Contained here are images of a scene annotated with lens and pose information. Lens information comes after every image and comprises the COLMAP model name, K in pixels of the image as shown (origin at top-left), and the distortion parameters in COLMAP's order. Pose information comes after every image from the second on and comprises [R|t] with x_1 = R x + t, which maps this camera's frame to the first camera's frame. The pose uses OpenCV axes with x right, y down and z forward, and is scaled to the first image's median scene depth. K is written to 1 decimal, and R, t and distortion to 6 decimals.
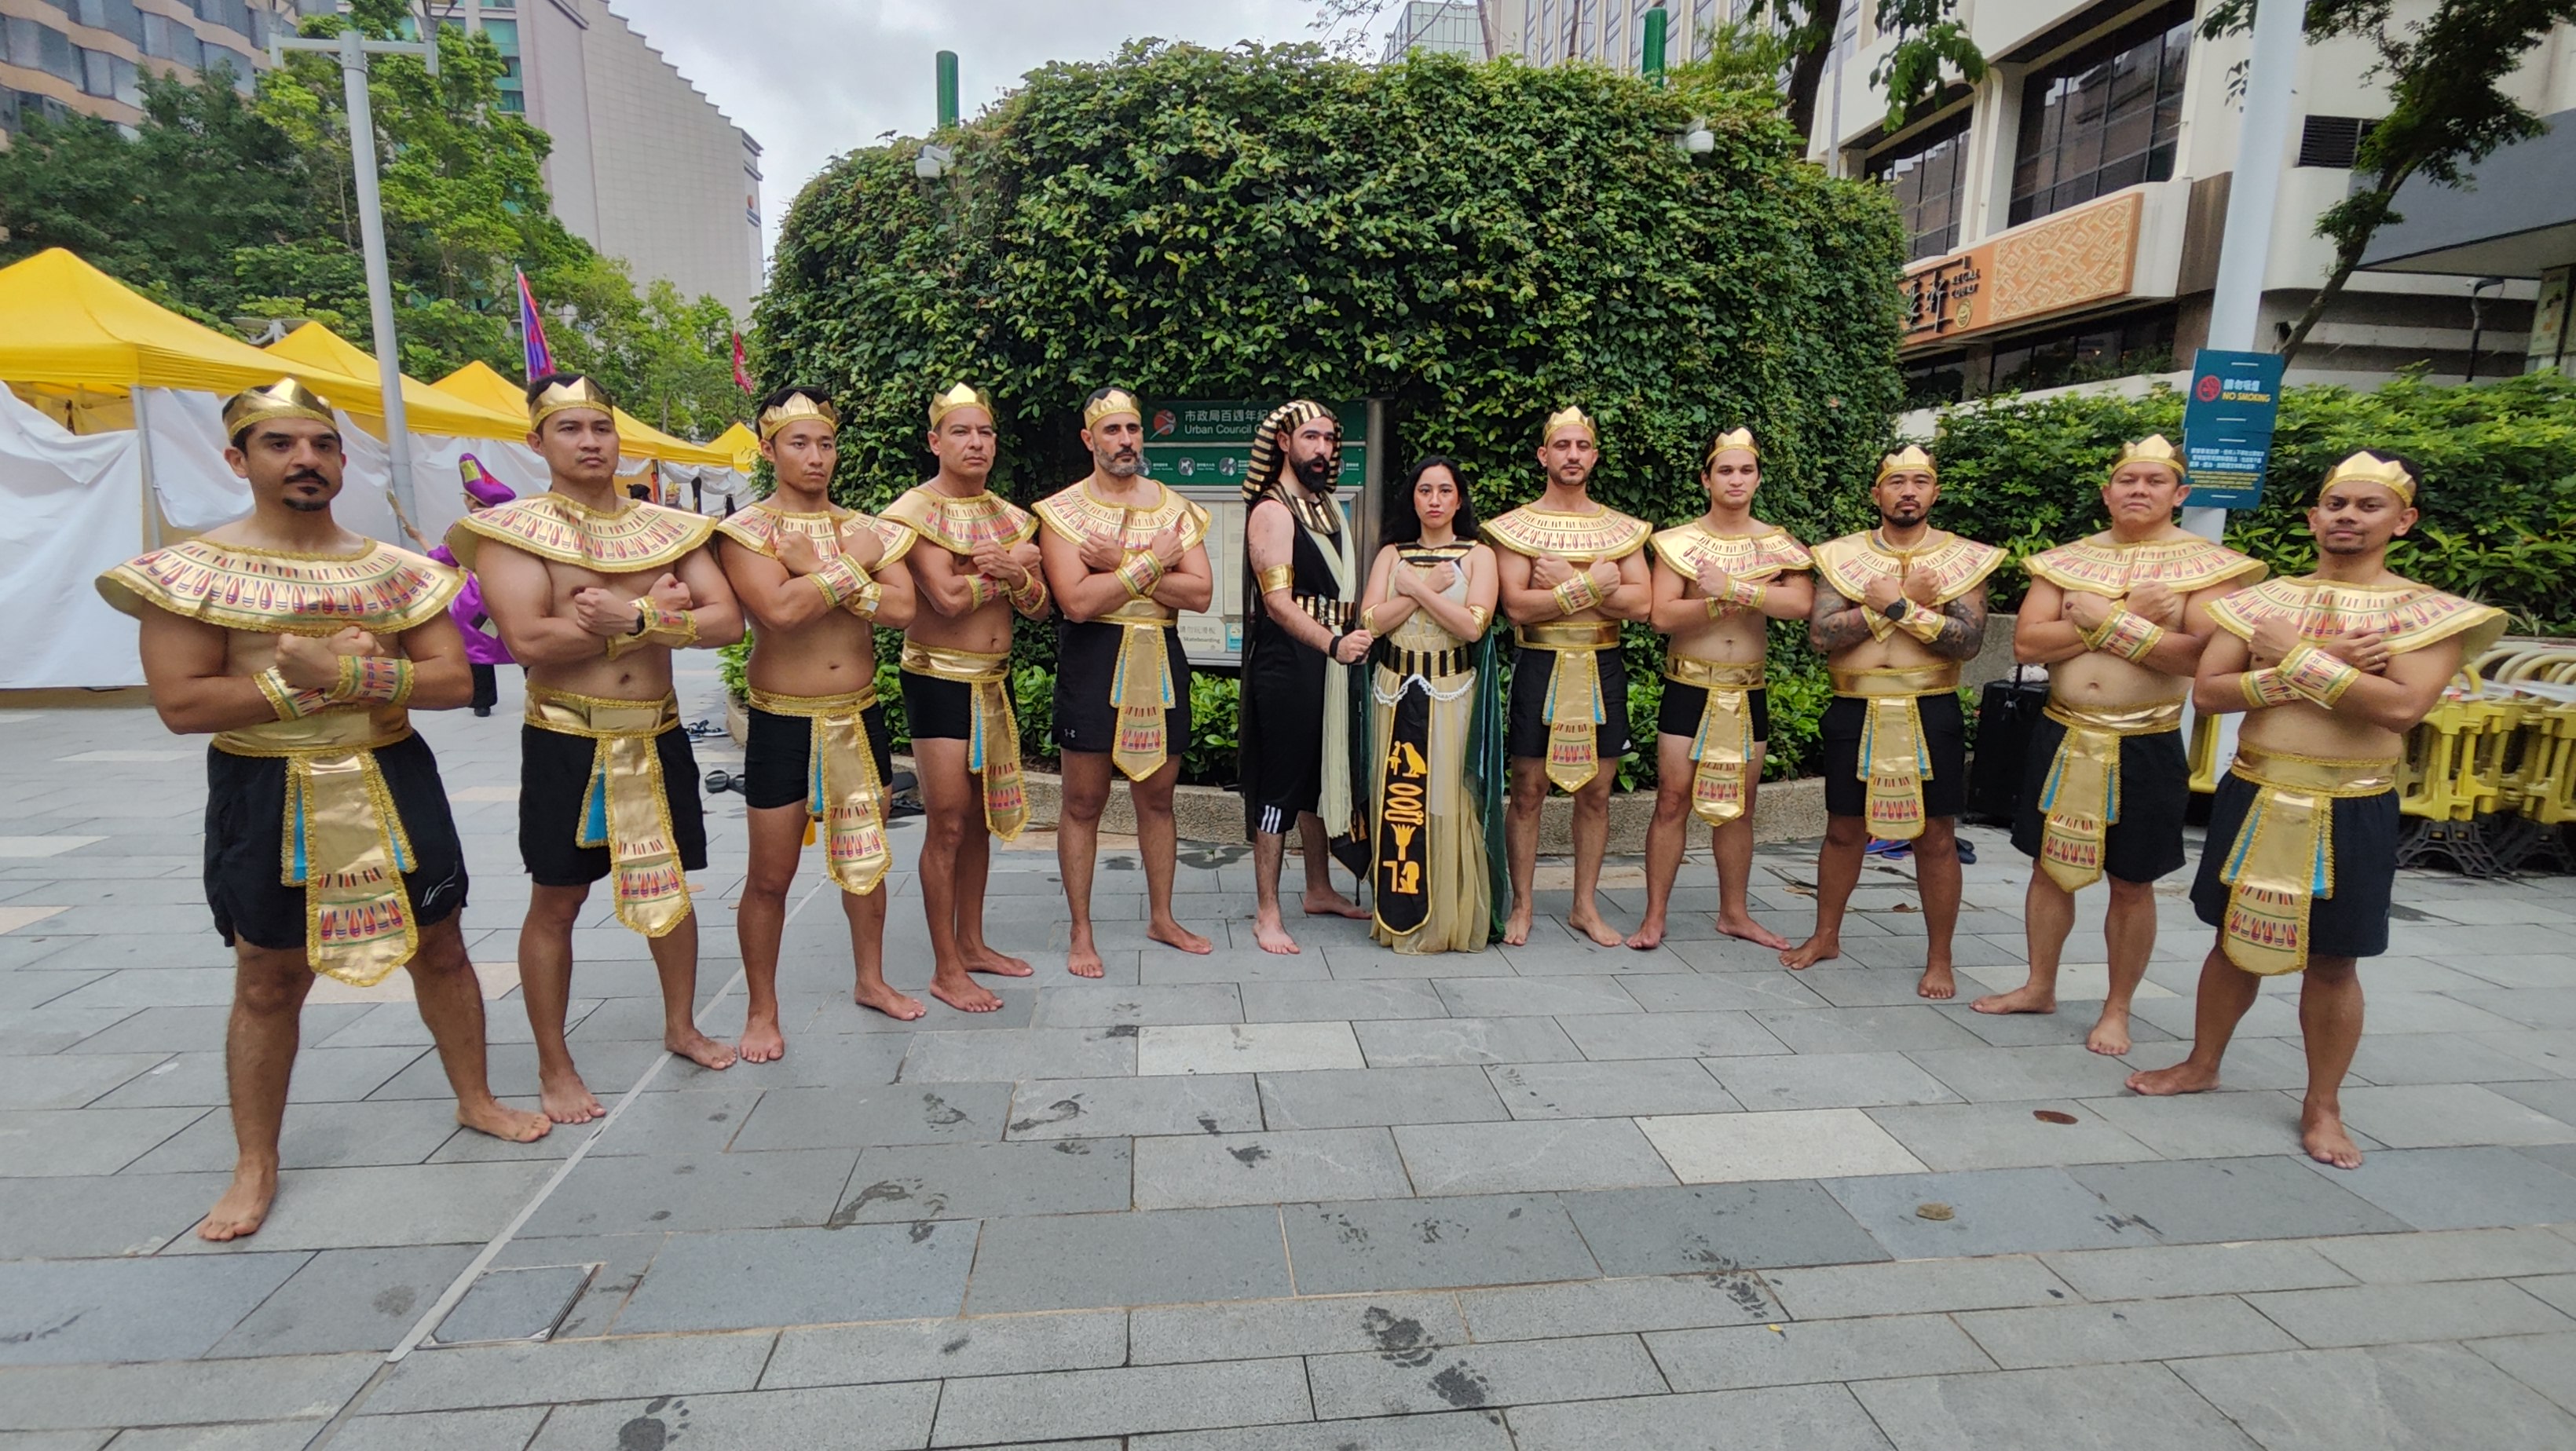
lens RADIAL K [[1232.3, 0, 1289.3], [0, 1232.3, 718.8], [0, 0, 1]] dist [0.011389, -0.001824]
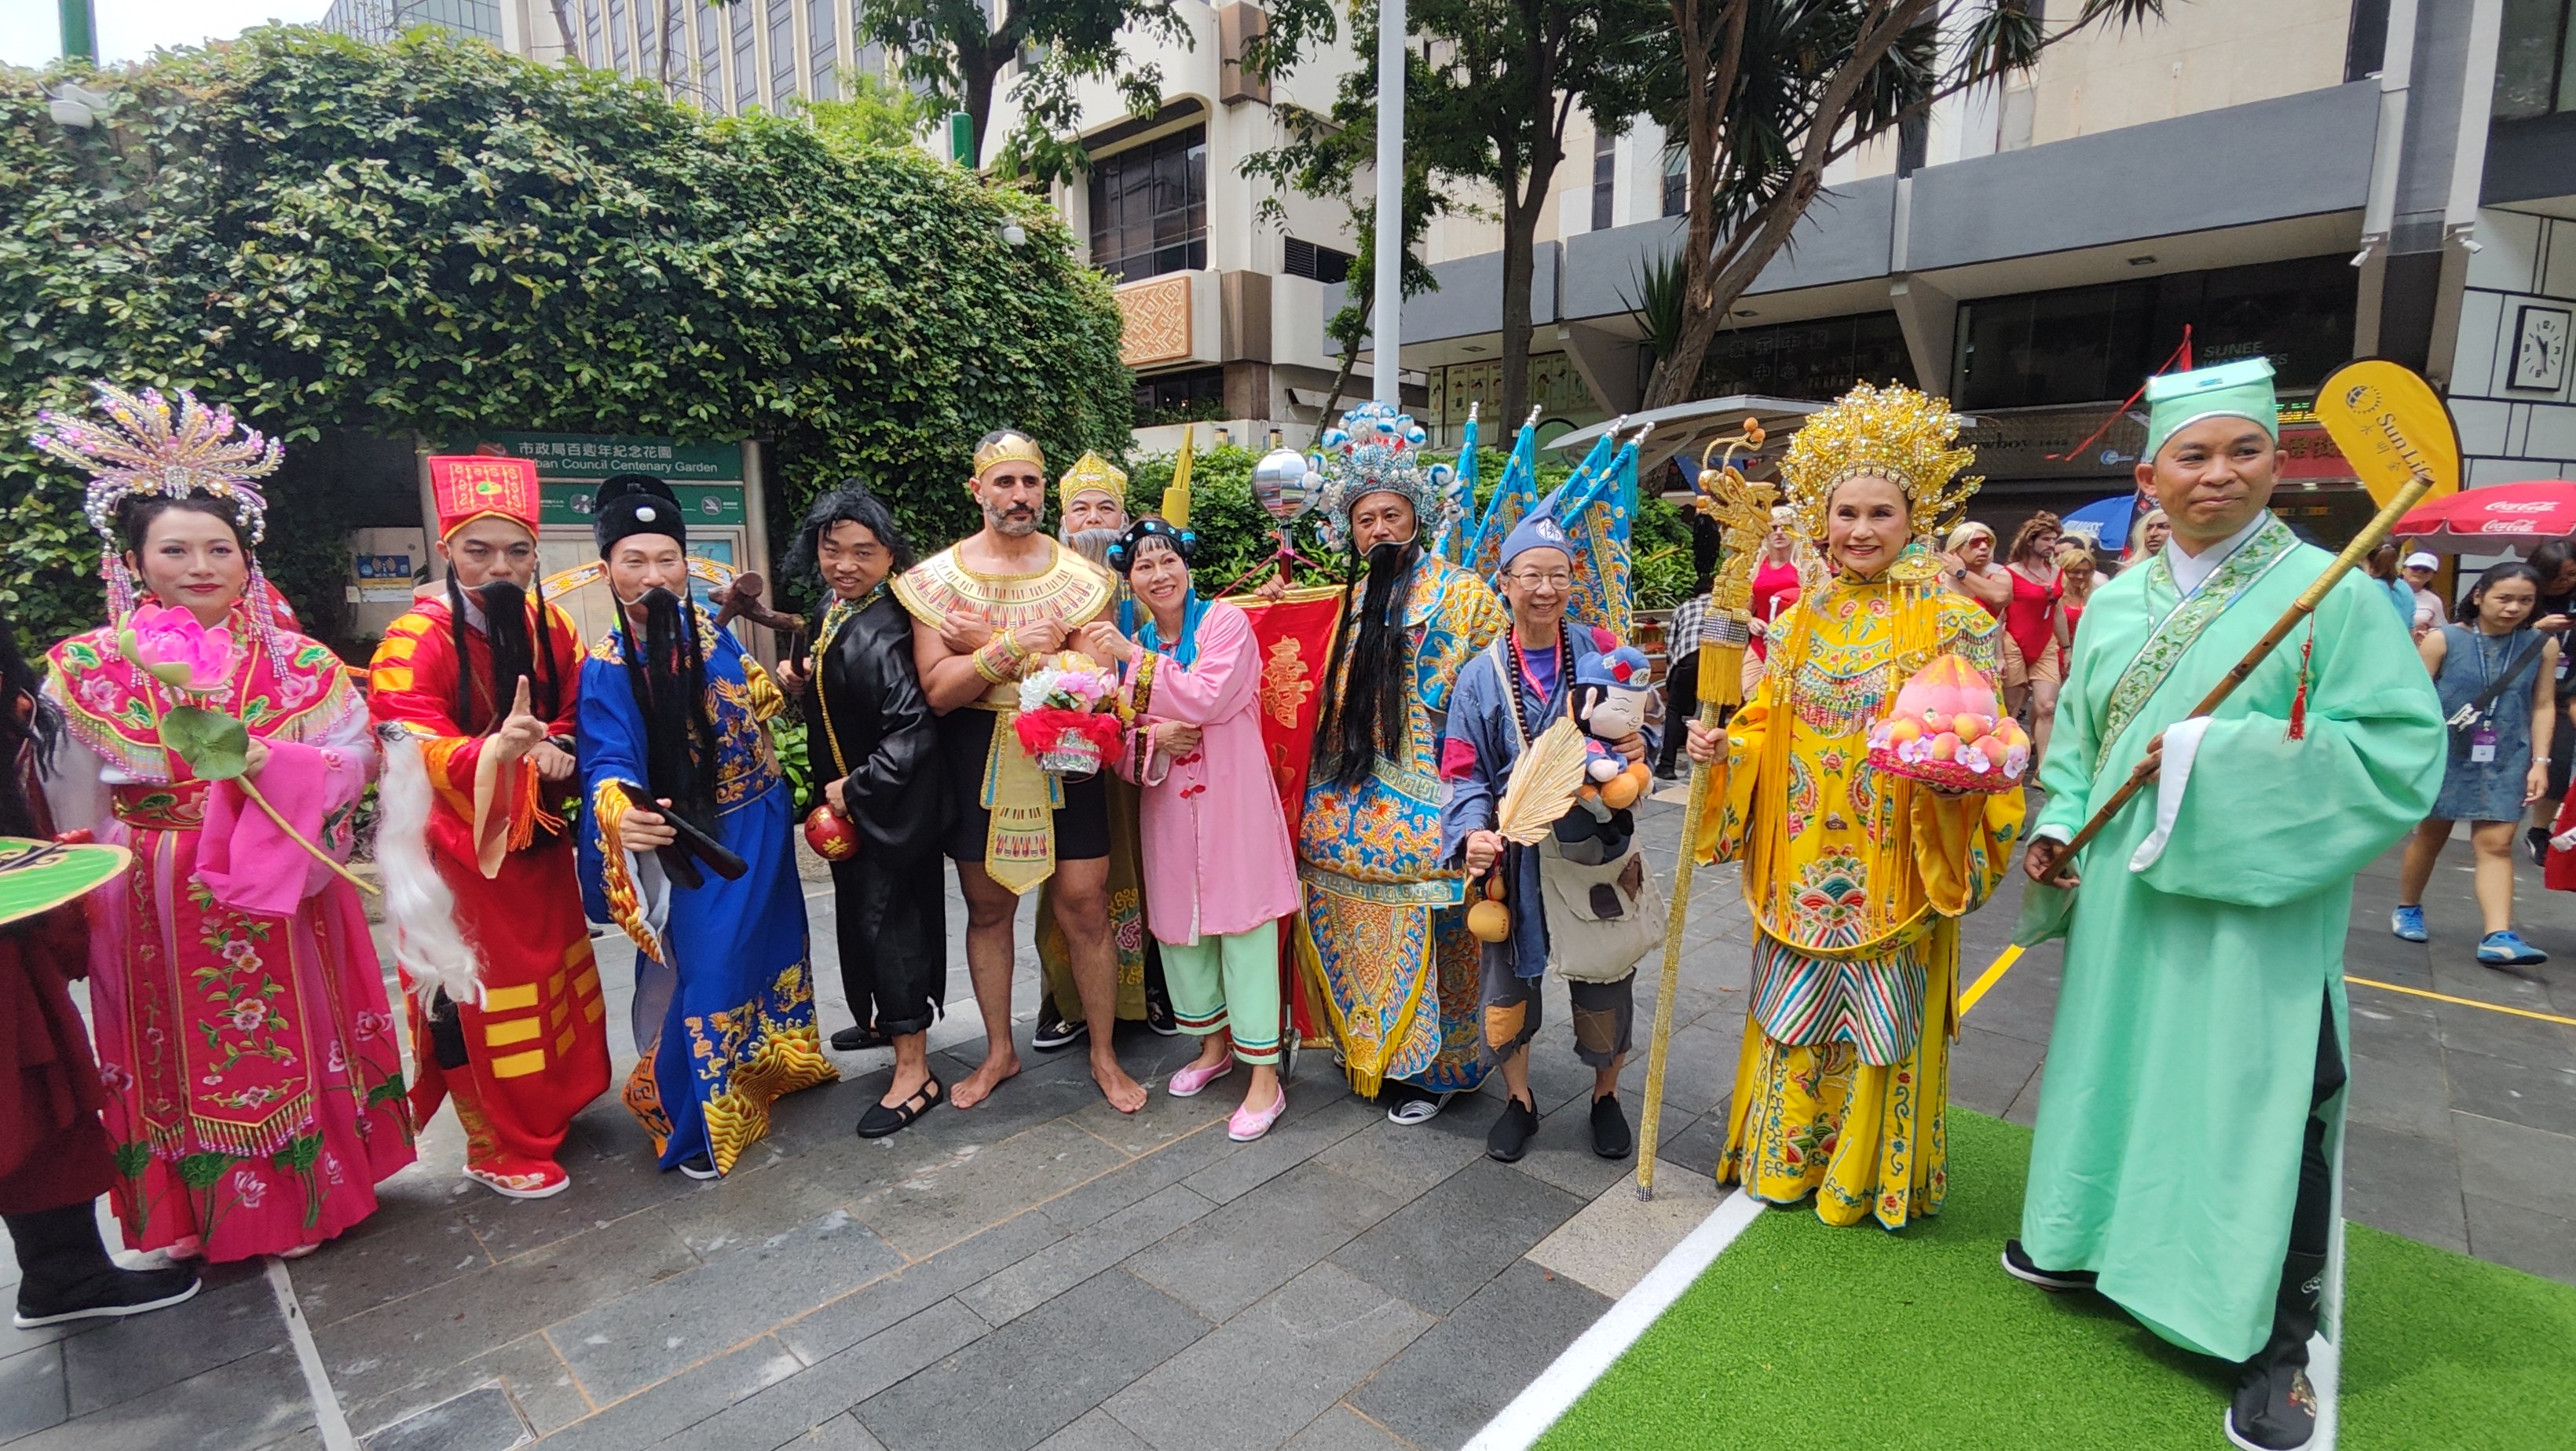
lens RADIAL K [[1232.3, 0, 1285.5], [0, 1232.3, 731.9], [0, 0, 1]] dist [0.011389, -0.001824]
pose [[0.771403, -0.109279, 0.626893, -0.273569], [0.109283, 0.993258, 0.038669, -0.009466], [-0.626893, 0.038679, 0.778145, -0.074733]]
